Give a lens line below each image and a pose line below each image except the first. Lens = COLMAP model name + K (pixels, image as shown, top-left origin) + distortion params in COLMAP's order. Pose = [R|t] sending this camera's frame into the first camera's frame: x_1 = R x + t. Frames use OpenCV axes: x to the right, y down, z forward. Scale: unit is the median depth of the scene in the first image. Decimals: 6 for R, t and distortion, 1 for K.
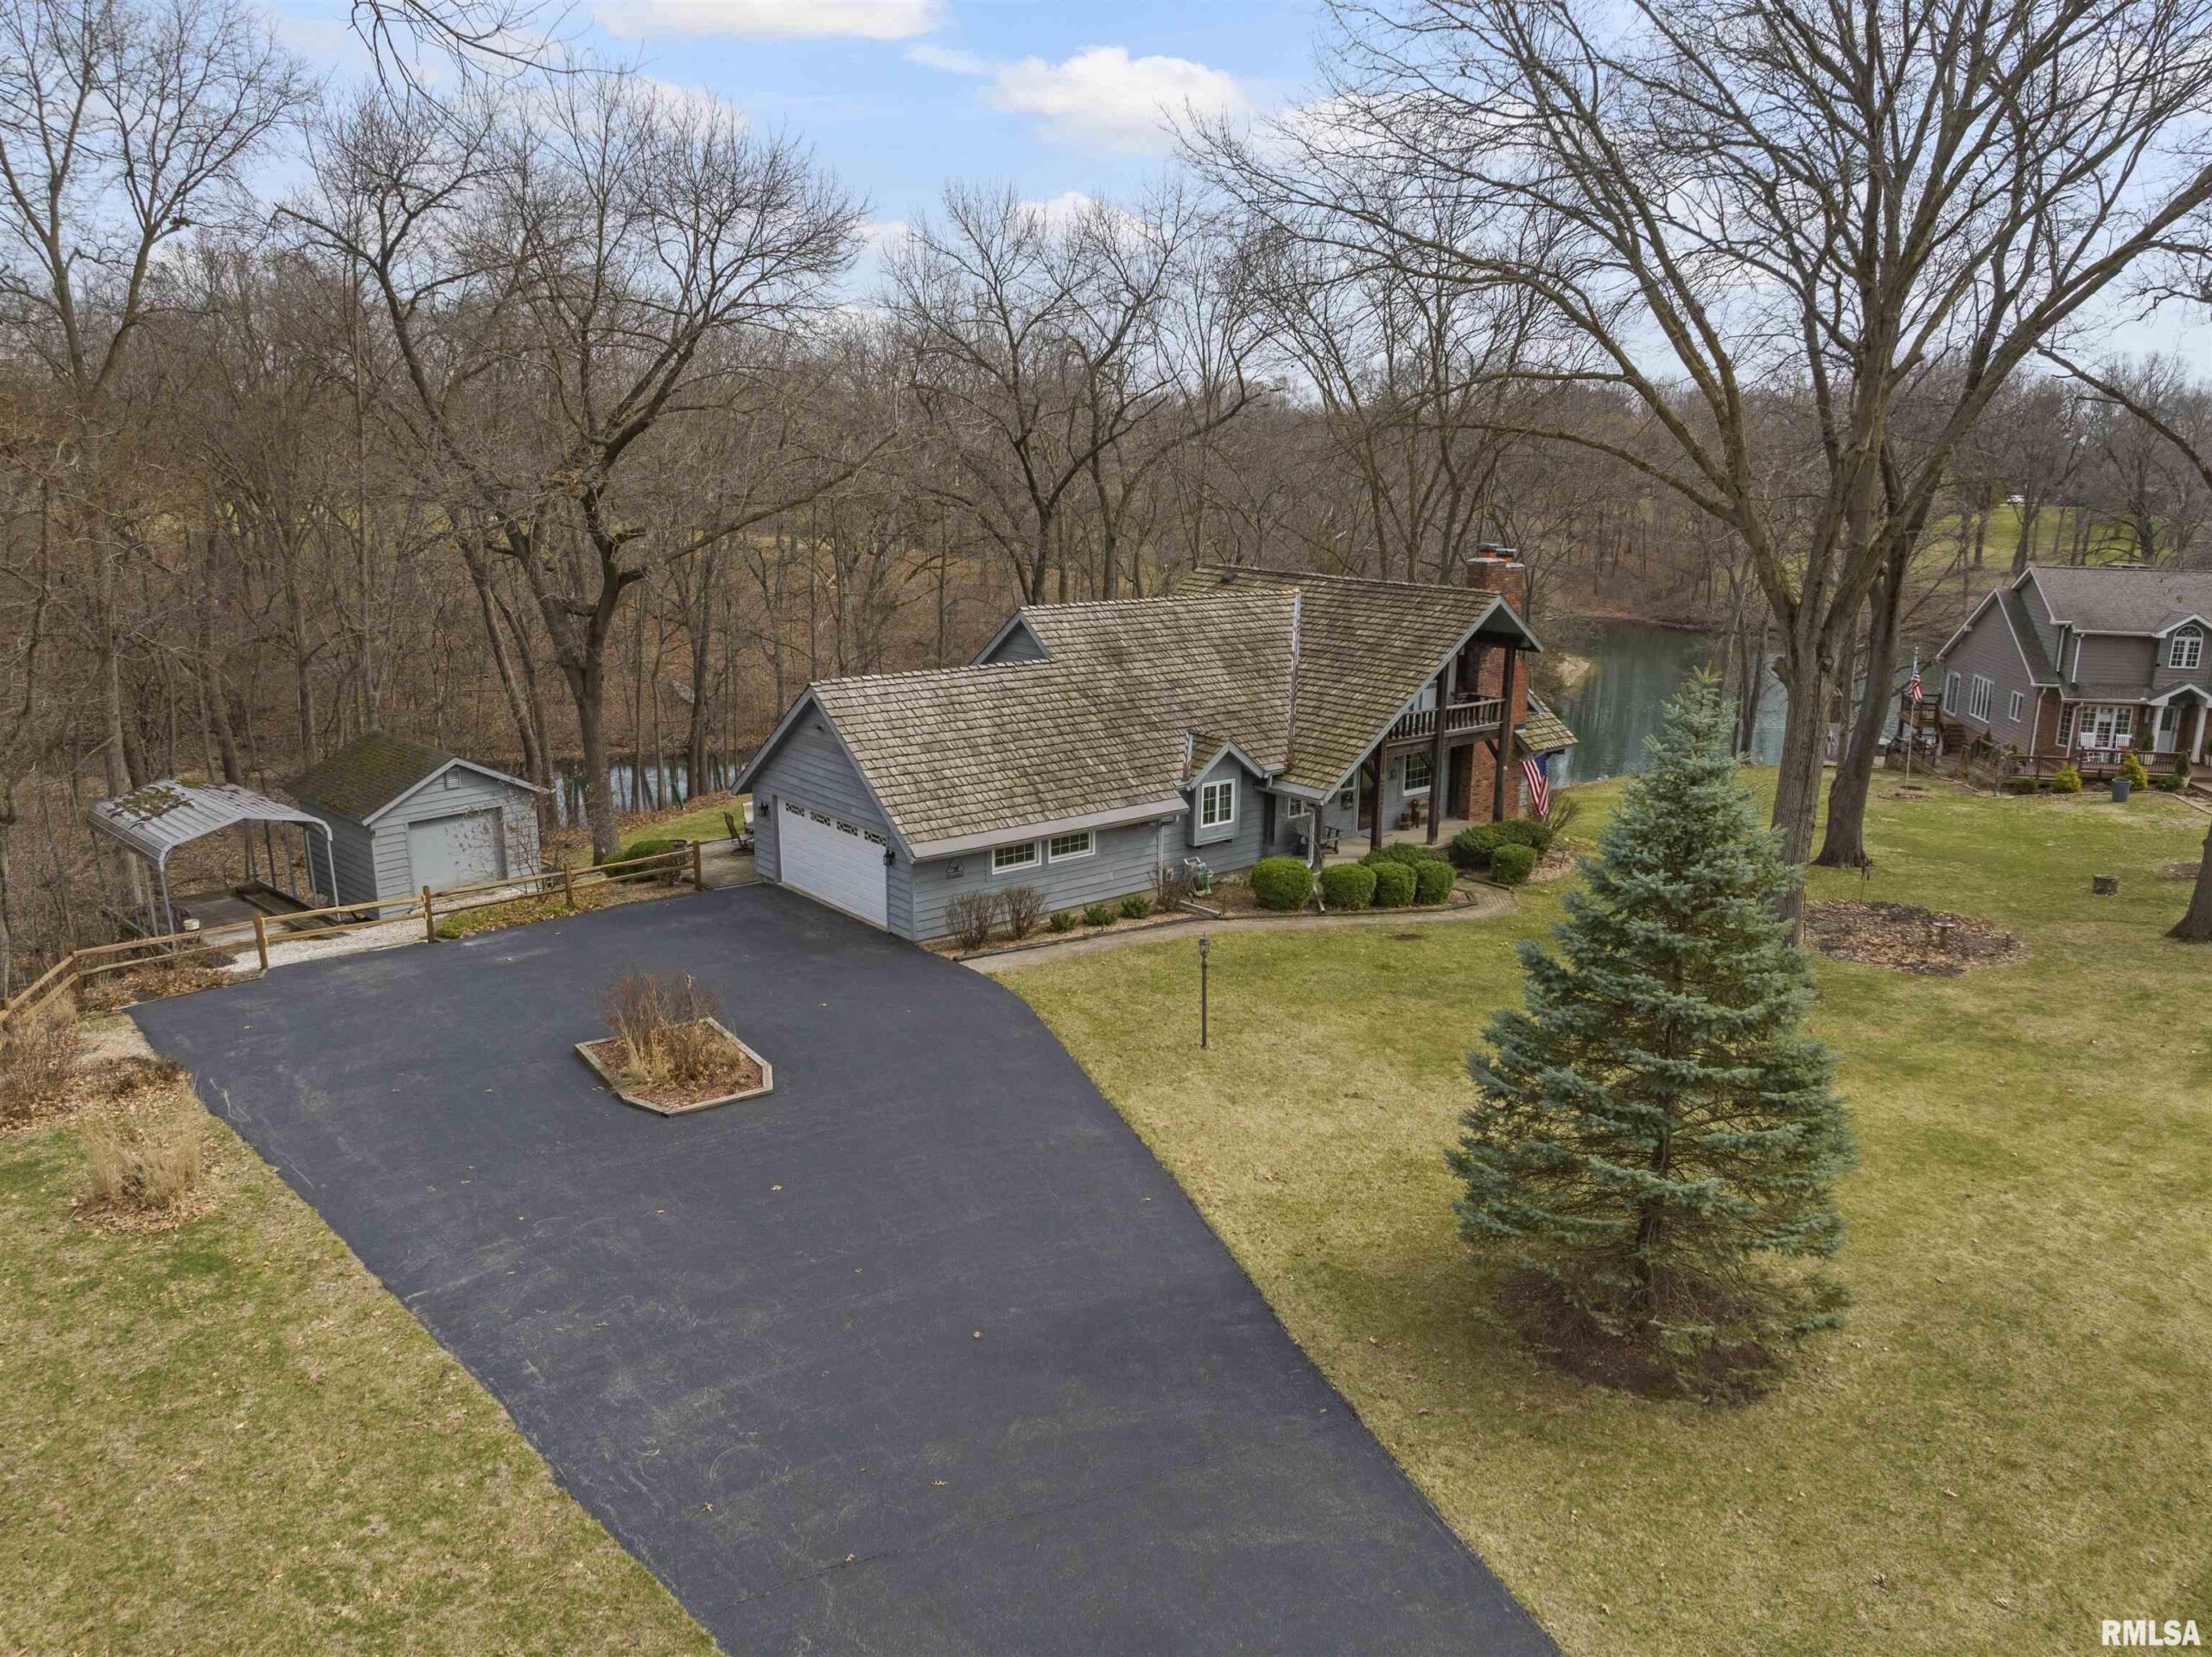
lens RADIAL K [[1553.5, 0, 1102.4], [0, 1553.5, 831.8], [0, 0, 1]] dist [-0.043324, 0.010577]
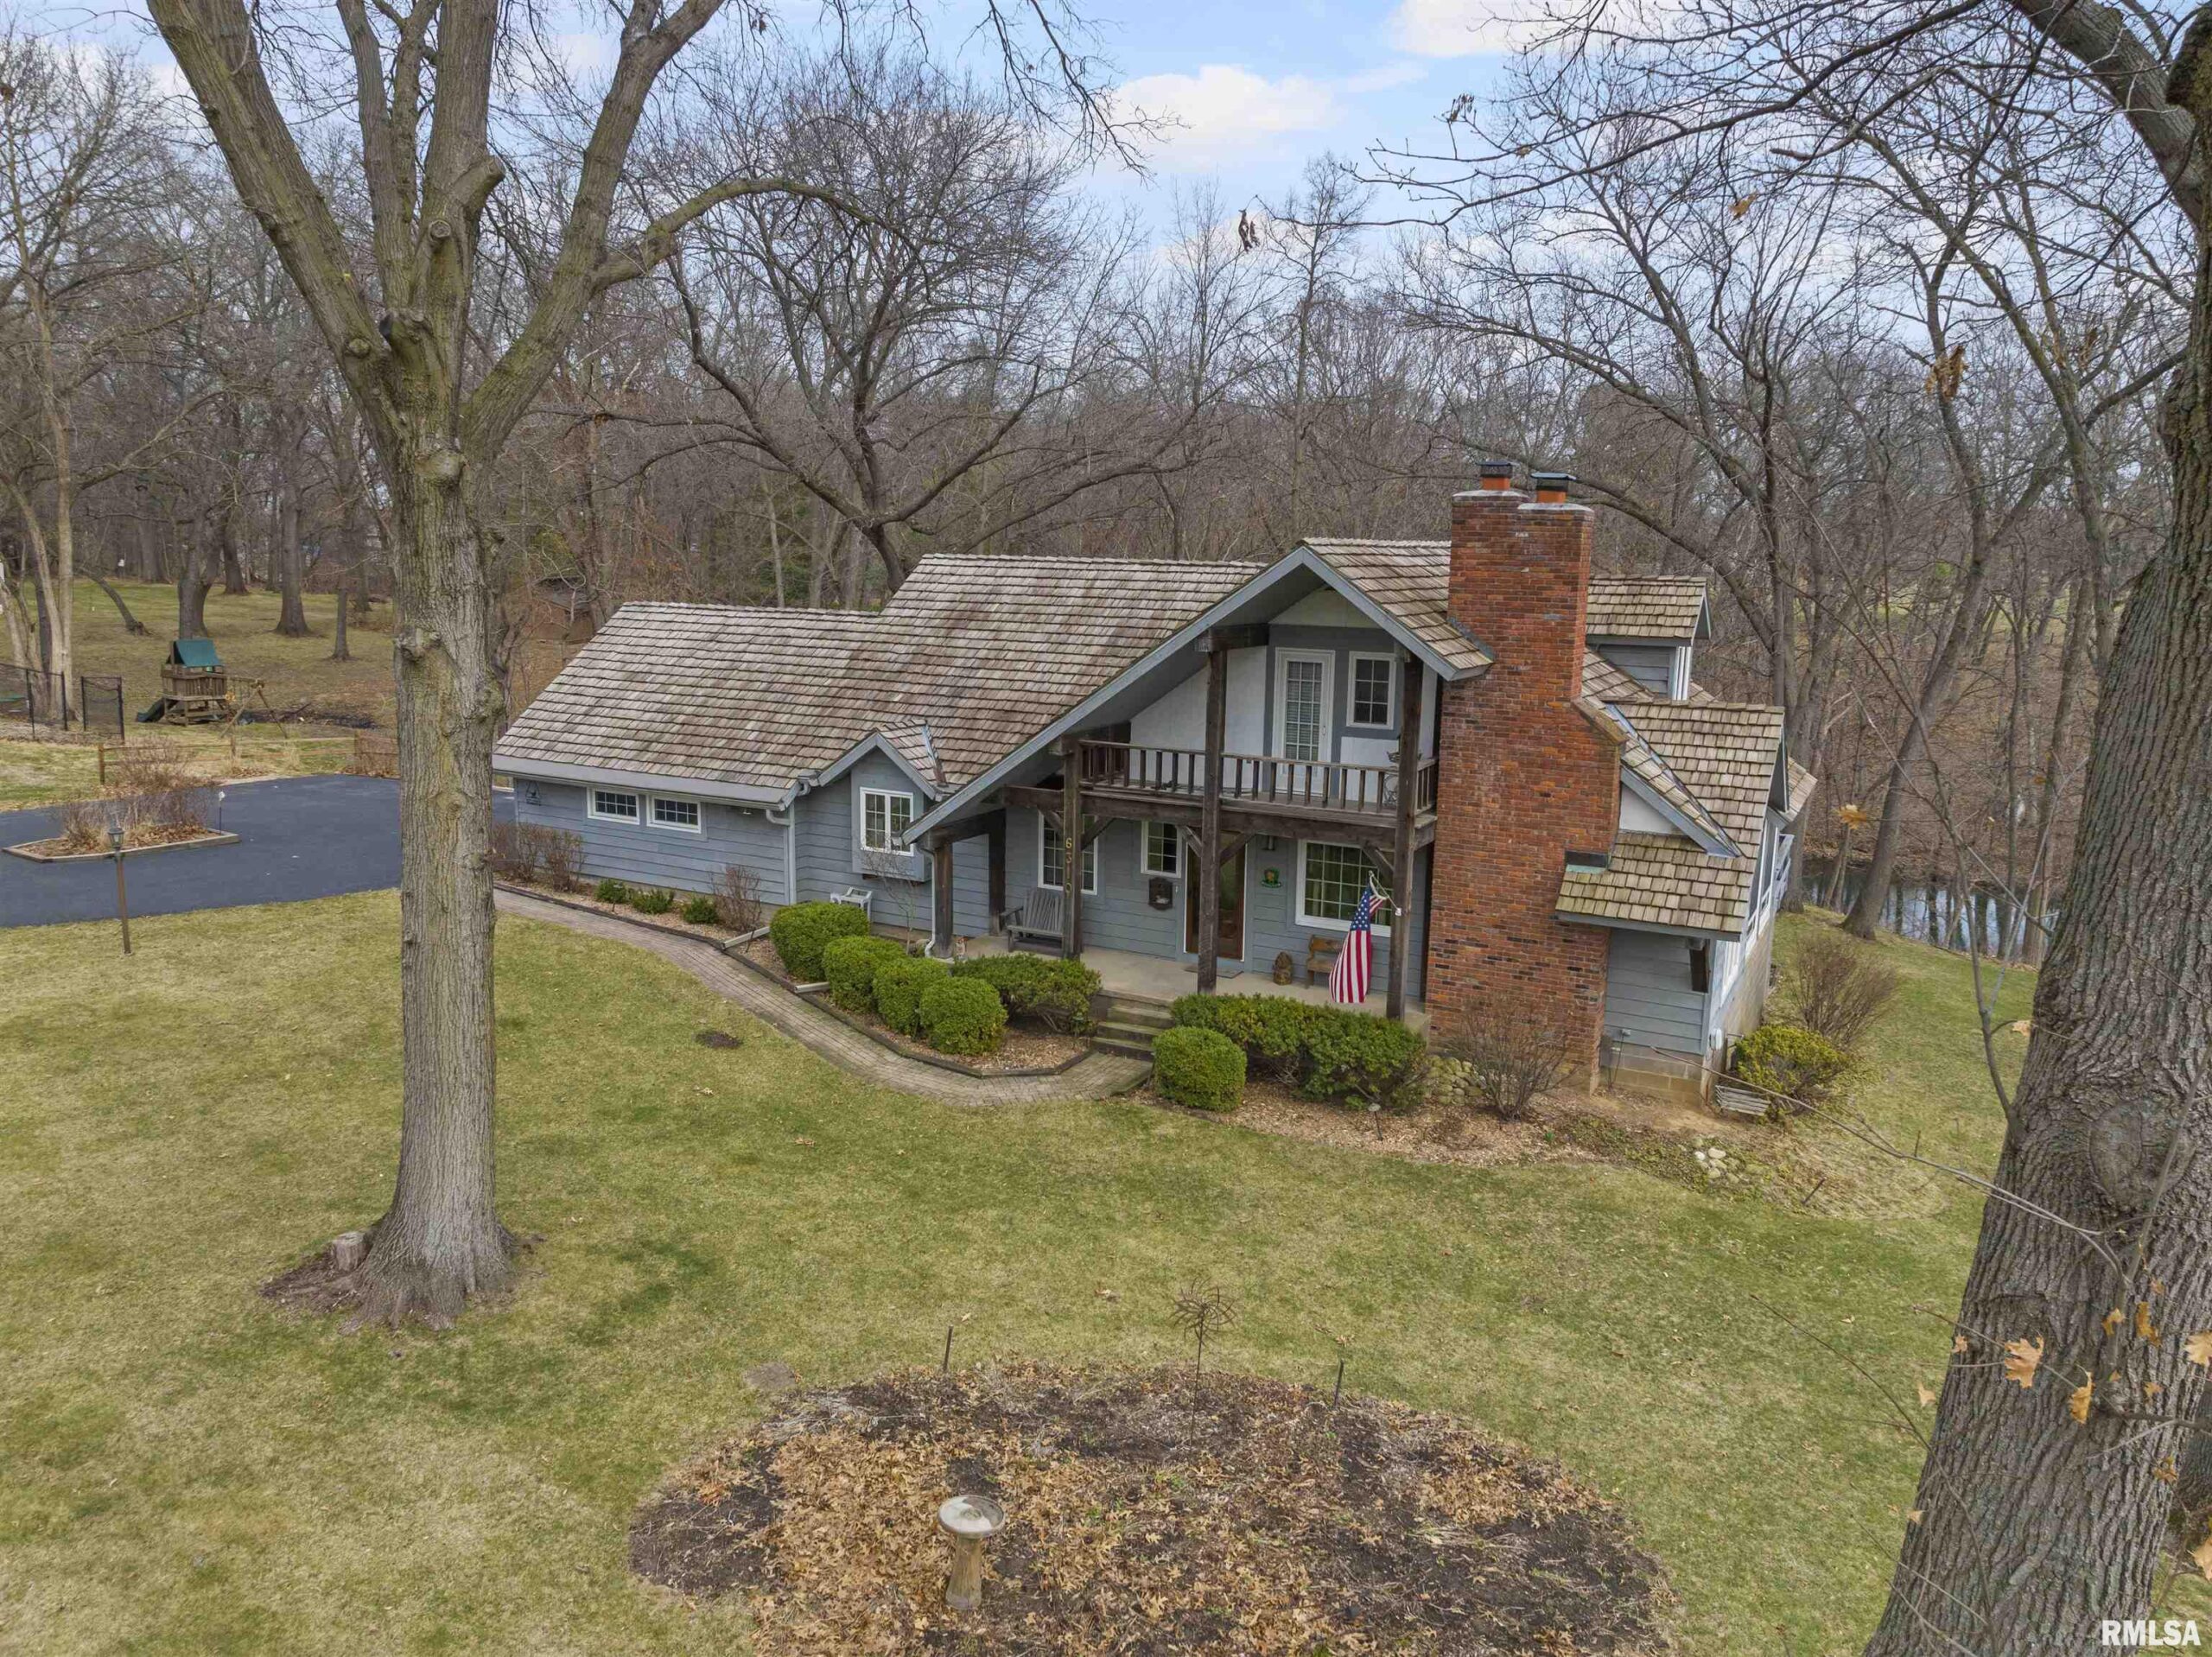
lens RADIAL K [[1553.5, 0, 1117.8], [0, 1553.5, 822.2], [0, 0, 1]] dist [-0.043324, 0.010577]
pose [[0.374176, 0.160065, -0.913439, 0.772274], [-0.235830, 0.969033, 0.073203, -0.096374], [0.896870, 0.188026, 0.400337, 0.830380]]
